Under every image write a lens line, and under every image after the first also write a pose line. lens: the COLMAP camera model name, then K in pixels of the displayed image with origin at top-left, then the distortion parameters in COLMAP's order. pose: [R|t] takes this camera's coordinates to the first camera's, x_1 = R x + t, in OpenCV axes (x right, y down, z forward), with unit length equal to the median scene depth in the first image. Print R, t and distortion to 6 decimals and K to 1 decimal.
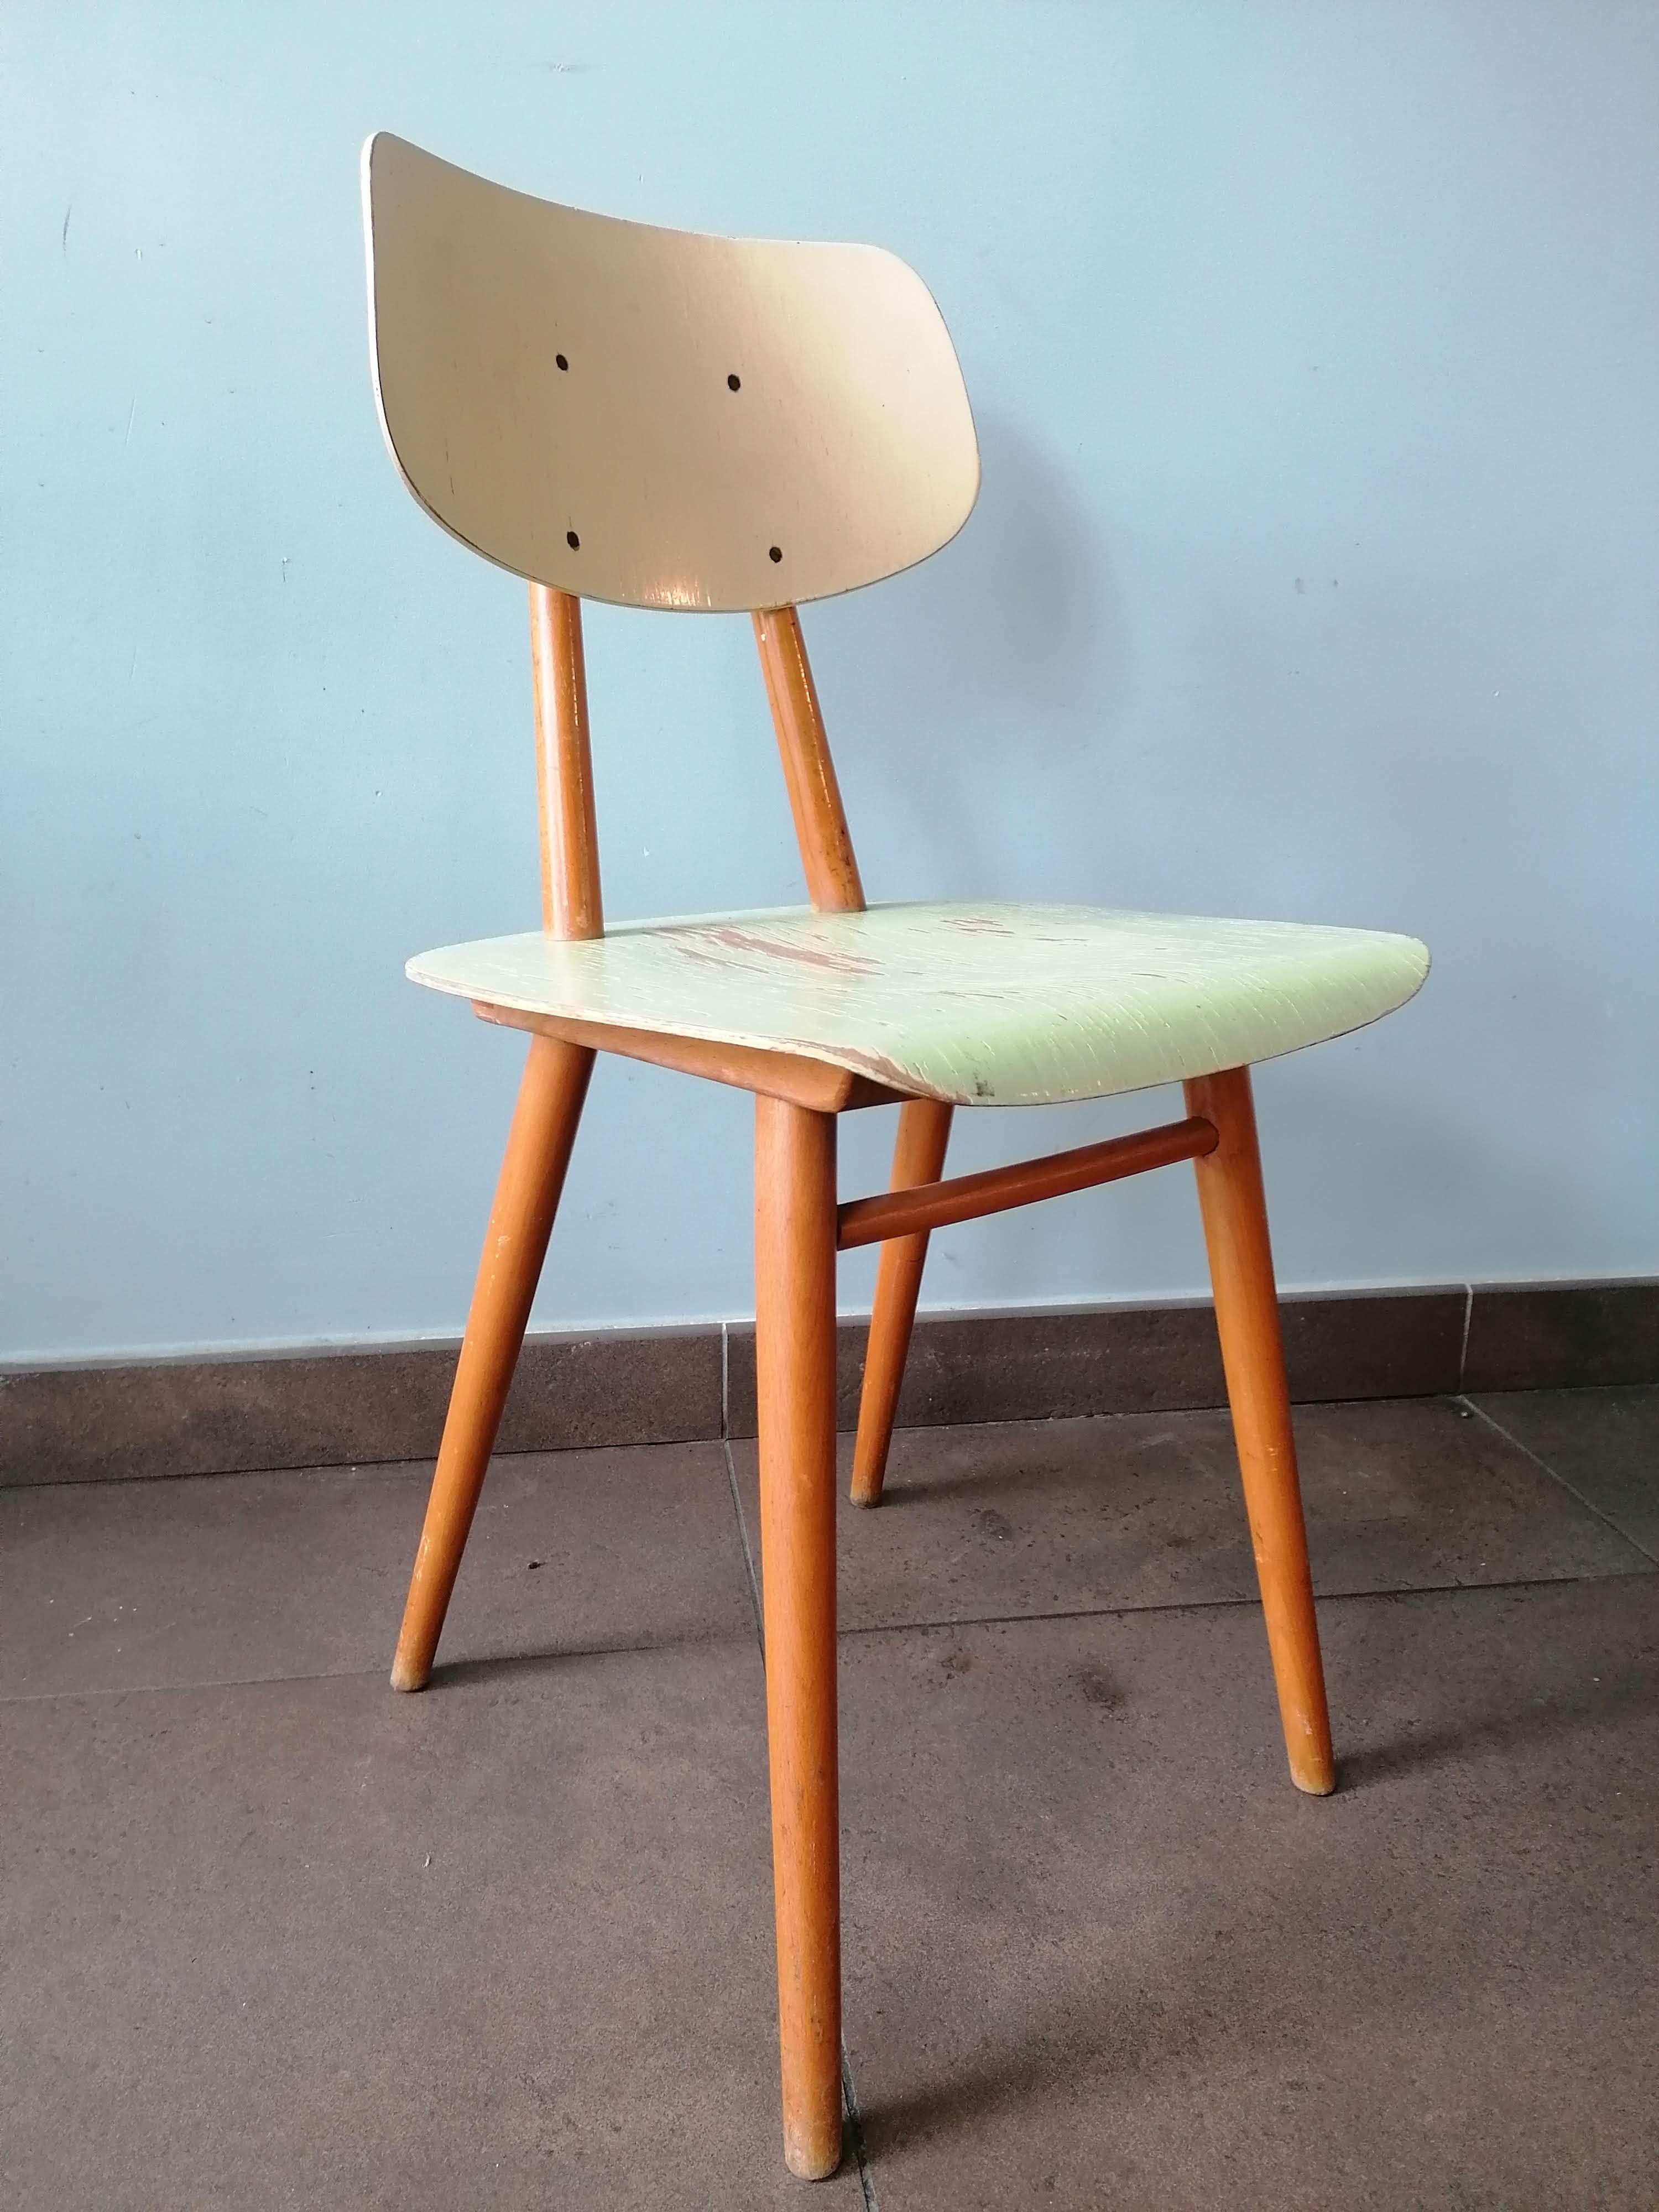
lens RADIAL K [[1671.7, 0, 829.5], [0, 1671.7, 1106.0], [0, 0, 1]] dist [0.106676, -0.139209]
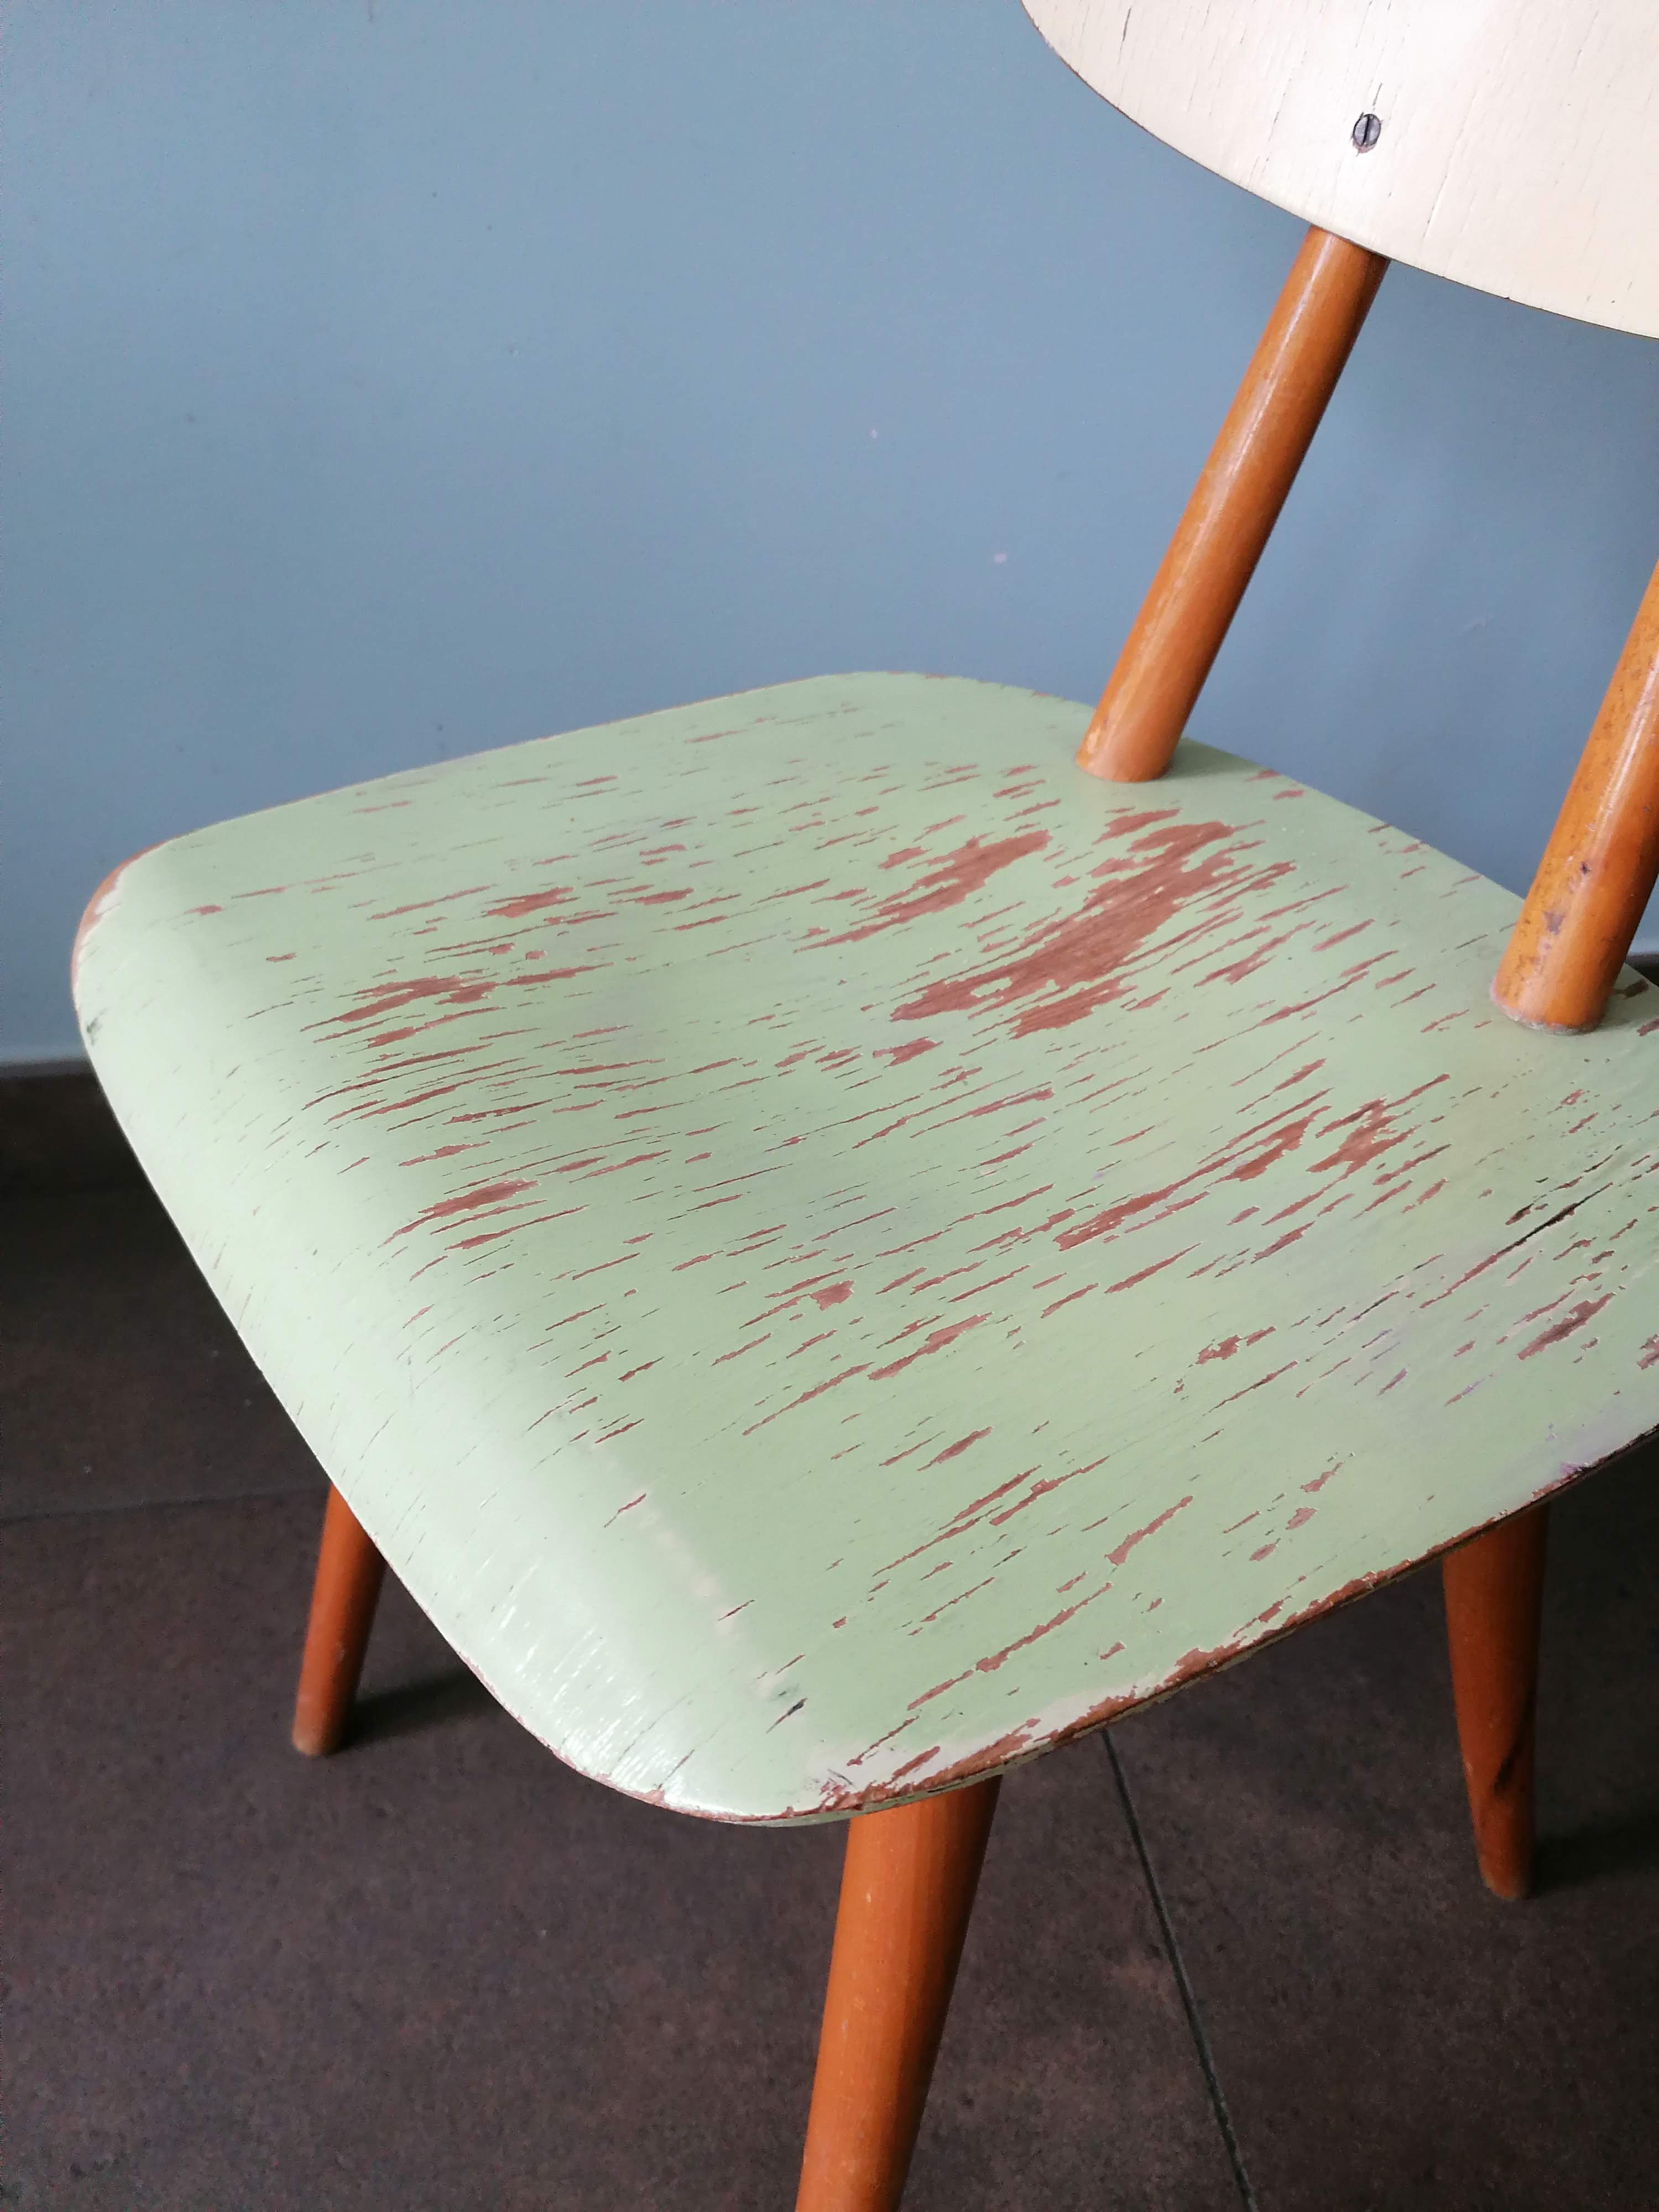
lens RADIAL K [[1679.6, 0, 829.5], [0, 1679.6, 1106.0], [0, 0, 1]] dist [0.099876, -0.129746]
pose [[0.999806, 0.014426, 0.013402, -0.169133], [-0.018524, 0.919865, 0.391798, -0.215208], [-0.006676, -0.391971, 0.919953, 0.258276]]
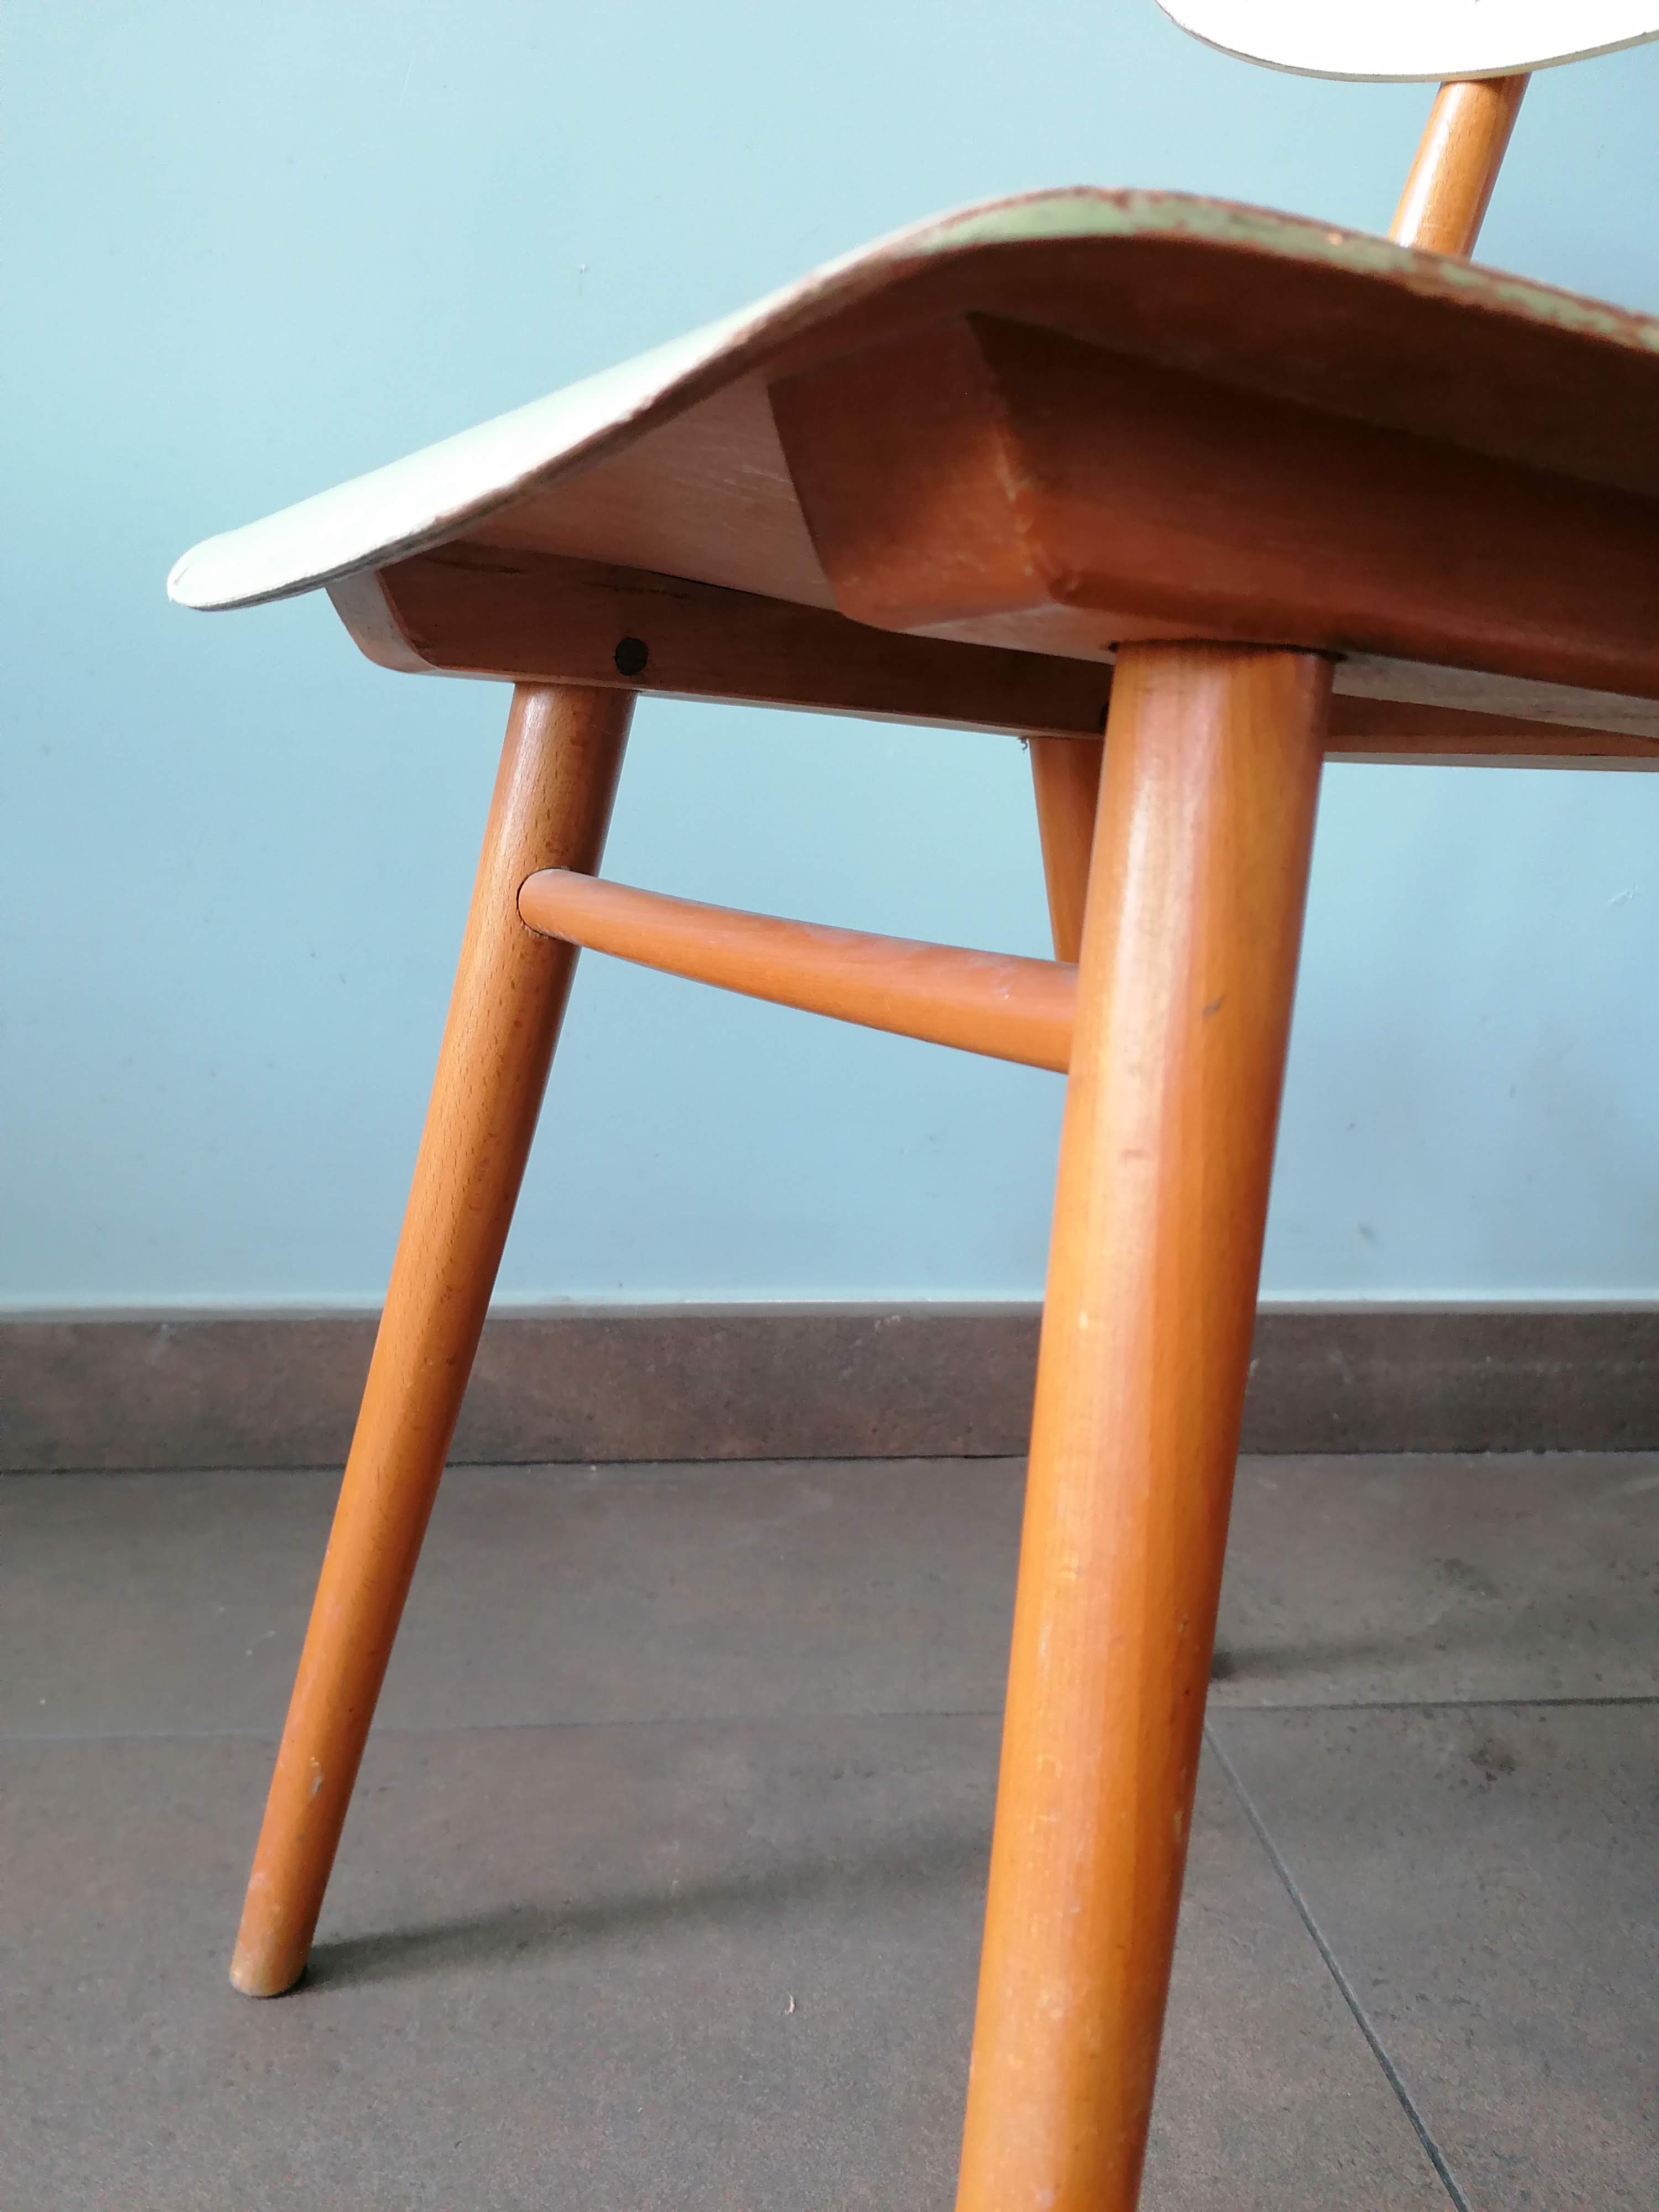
lens RADIAL K [[1679.6, 0, 829.5], [0, 1679.6, 1106.0], [0, 0, 1]] dist [0.099876, -0.129746]
pose [[0.997993, 0.028258, -0.056662, -0.178056], [-0.032199, 0.997035, -0.069883, 0.132143], [0.054519, 0.071567, 0.995945, 0.293371]]
